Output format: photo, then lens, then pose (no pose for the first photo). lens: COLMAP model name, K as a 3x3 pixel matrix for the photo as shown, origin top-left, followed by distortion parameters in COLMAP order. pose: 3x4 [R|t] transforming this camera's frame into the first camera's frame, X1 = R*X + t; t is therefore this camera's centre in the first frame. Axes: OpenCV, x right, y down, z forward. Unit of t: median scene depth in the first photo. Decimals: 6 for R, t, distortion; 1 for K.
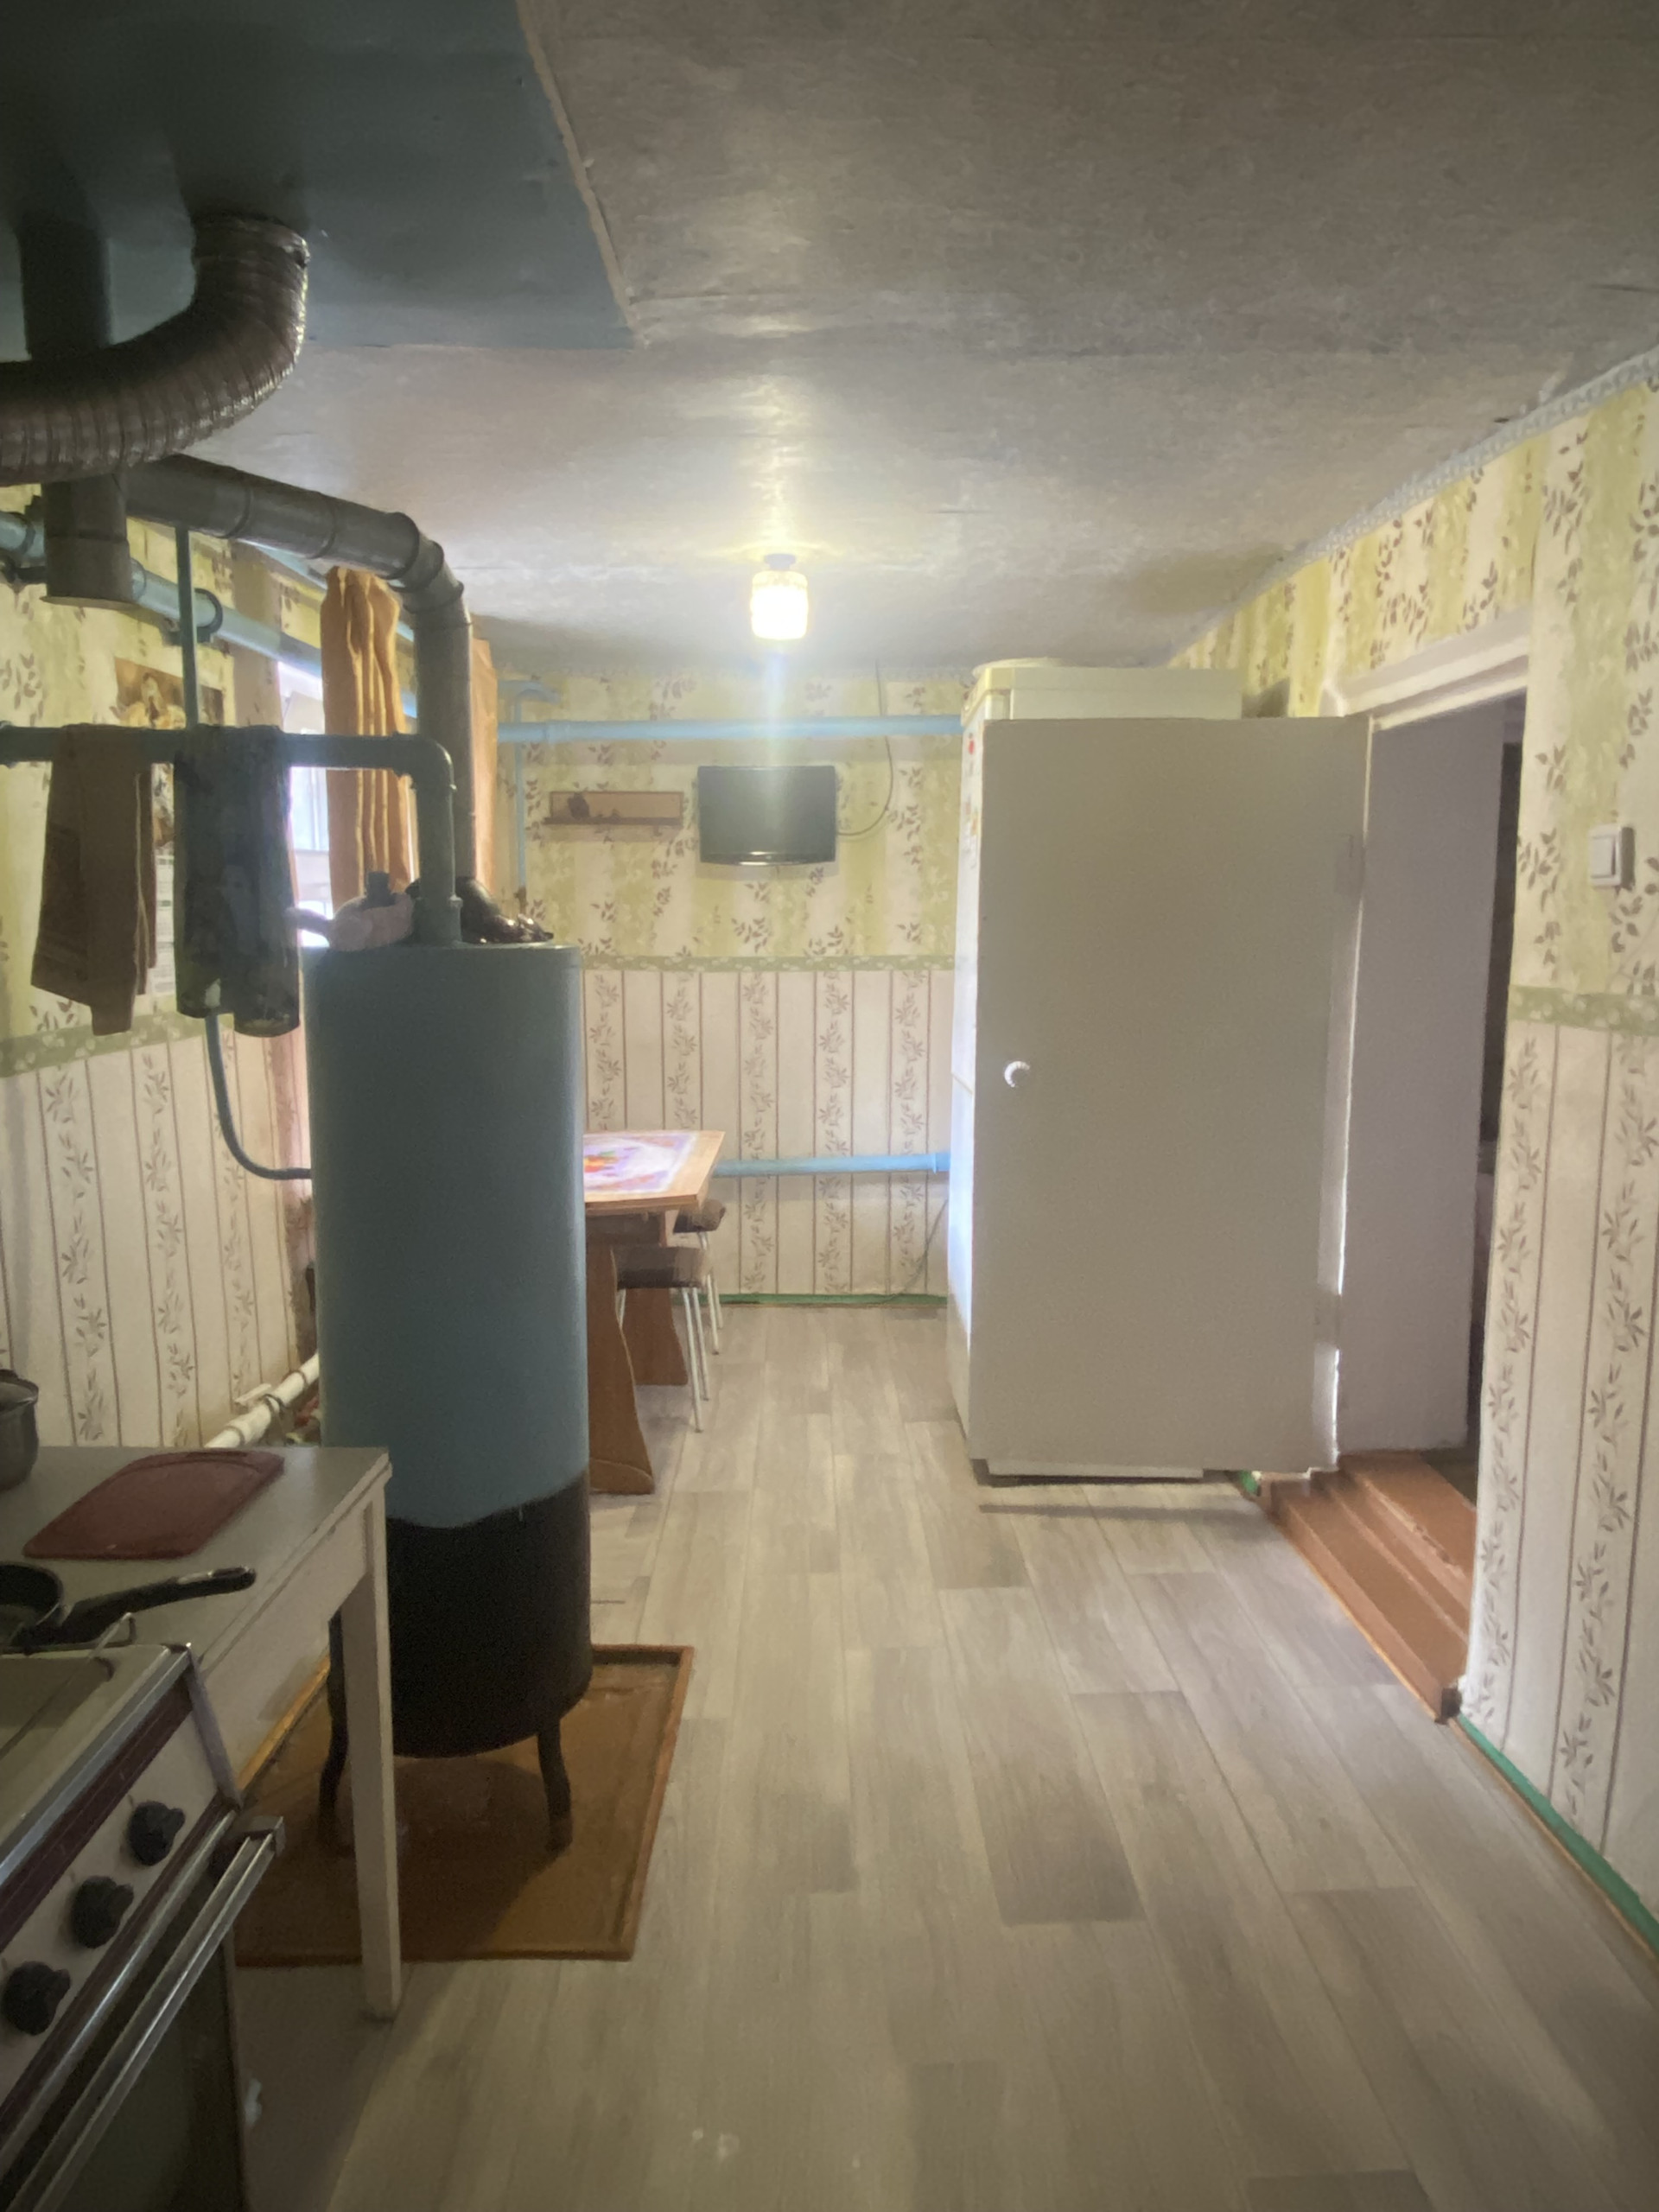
lens RADIAL K [[1476.6, 0, 829.5], [0, 1476.6, 1106.0], [0, 0, 1]] dist [0.096303, -0.000180]
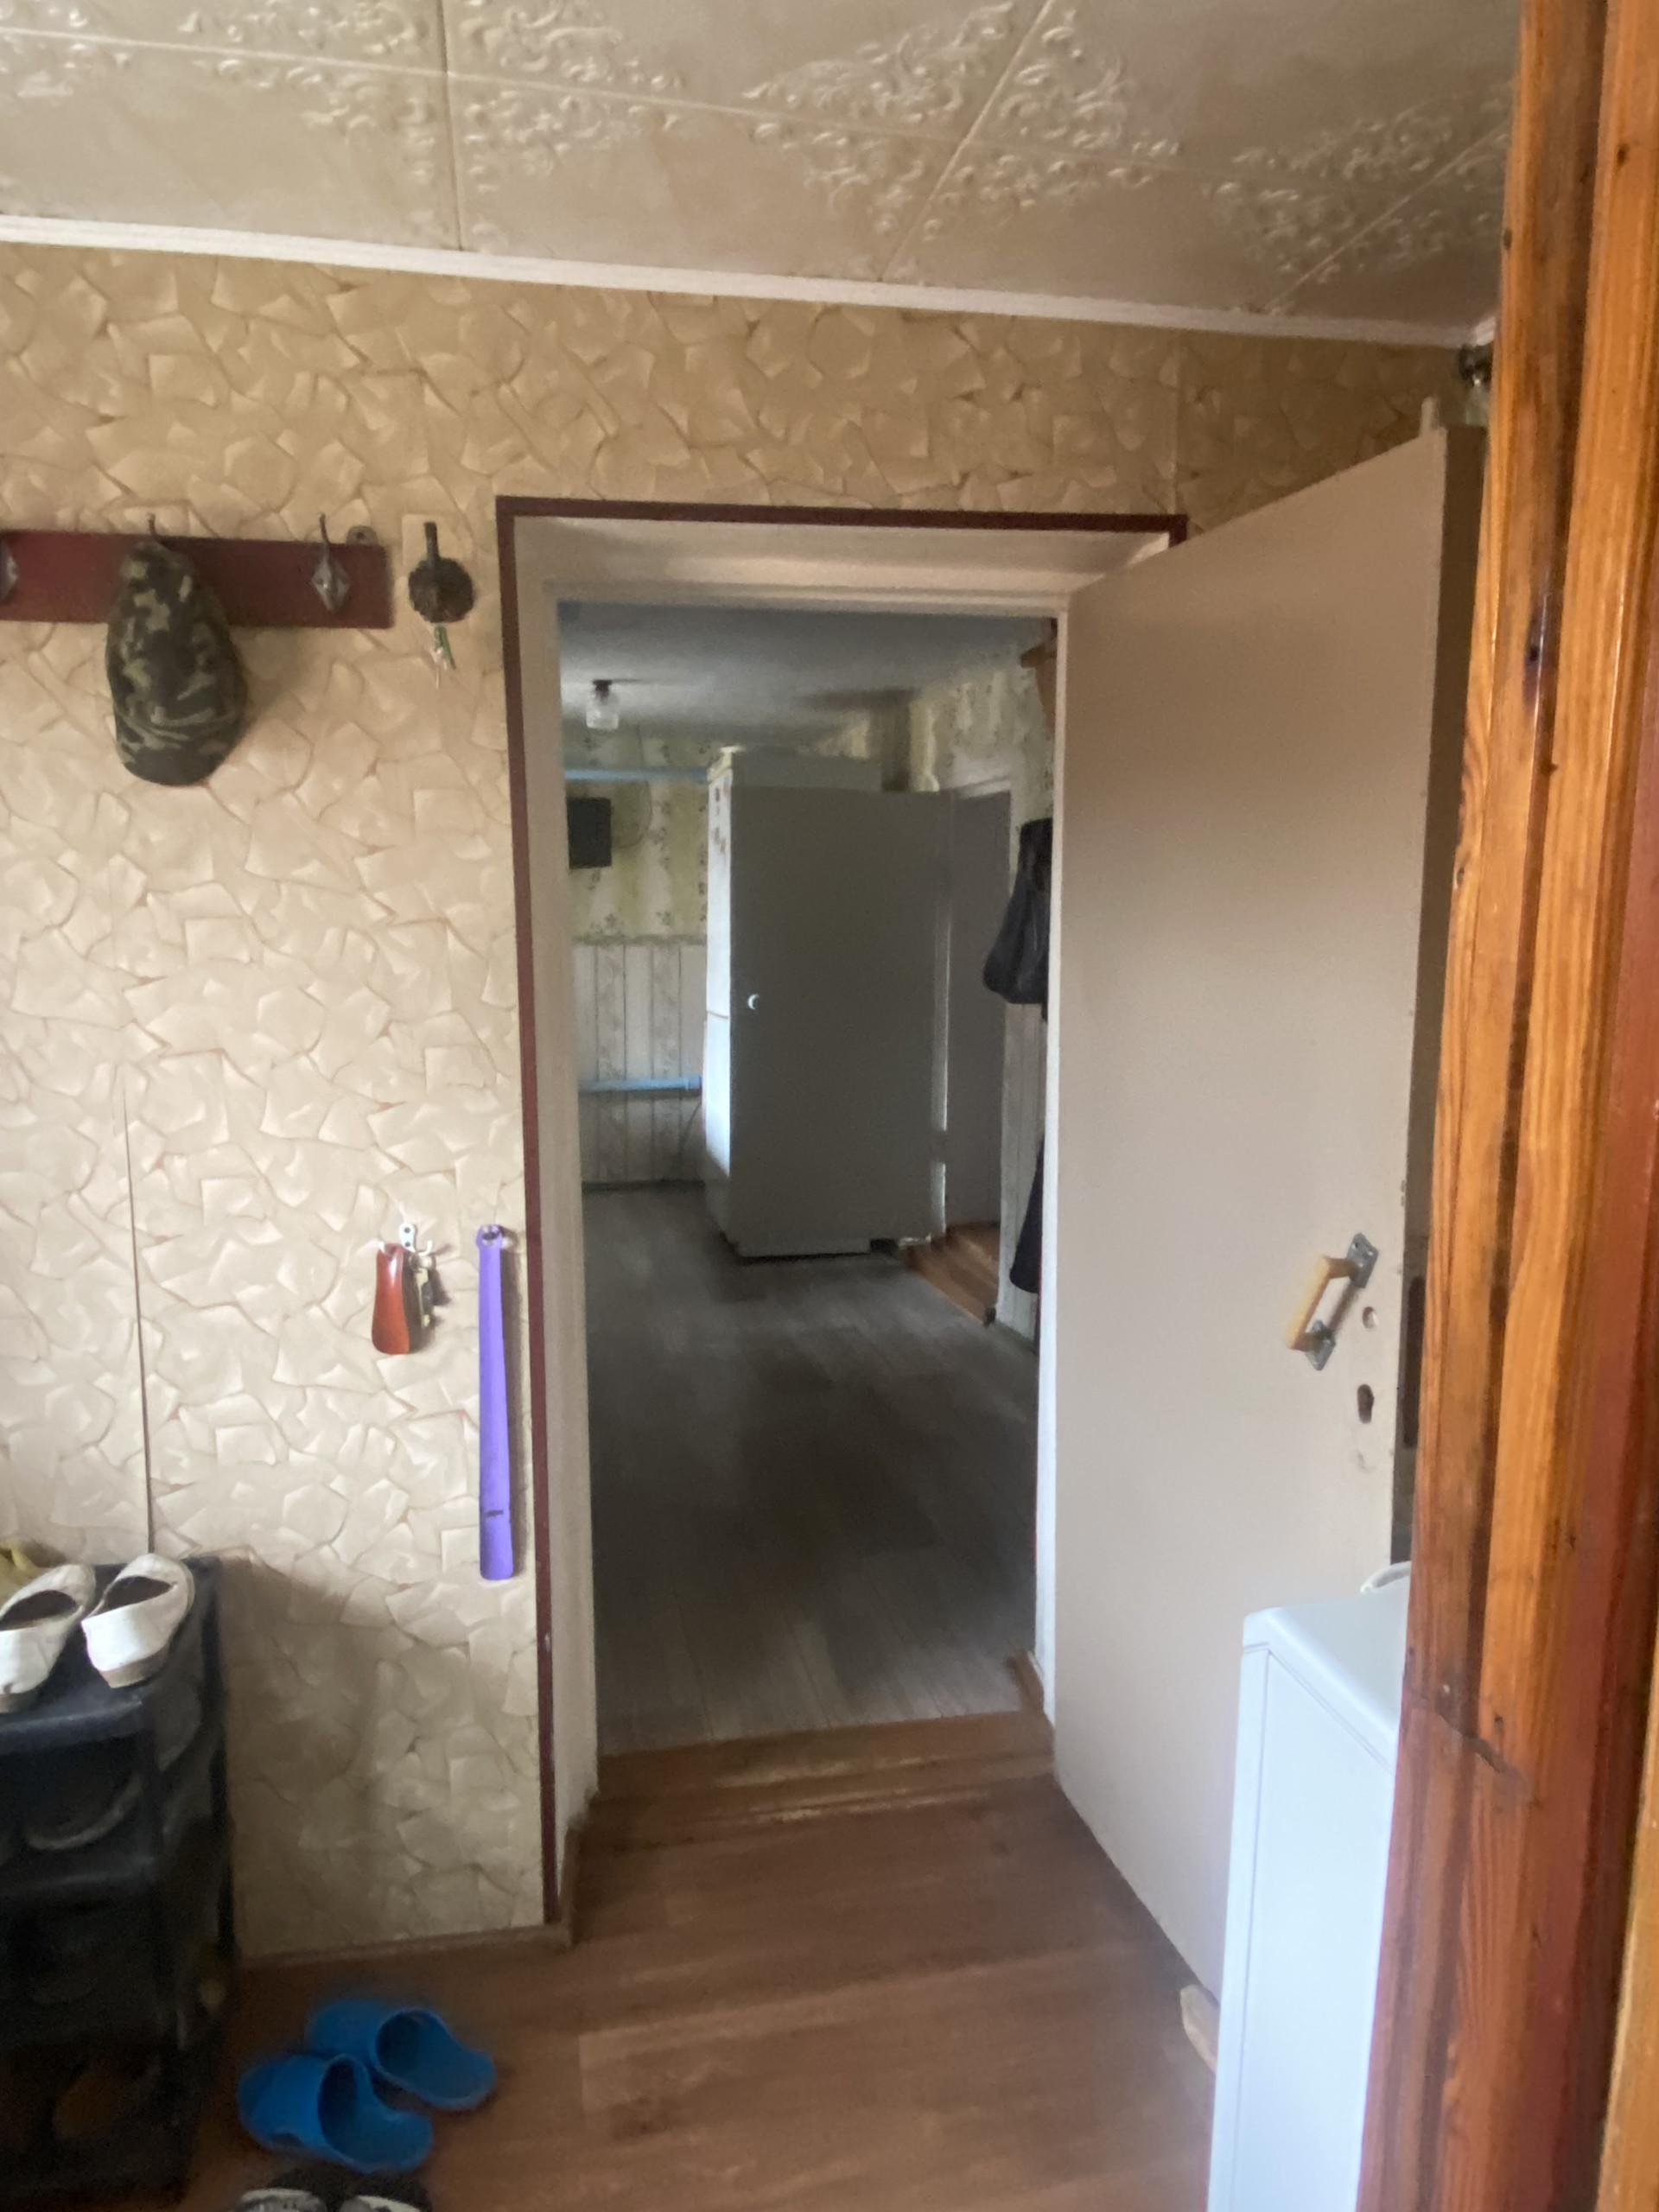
lens RADIAL K [[1476.6, 0, 829.5], [0, 1476.6, 1106.0], [0, 0, 1]] dist [0.096303, -0.000180]
pose [[0.977795, -0.019835, 0.208621, -0.089609], [0.019969, 0.999800, 0.001461, 0.061106], [-0.208608, 0.002737, 0.977995, -0.401023]]
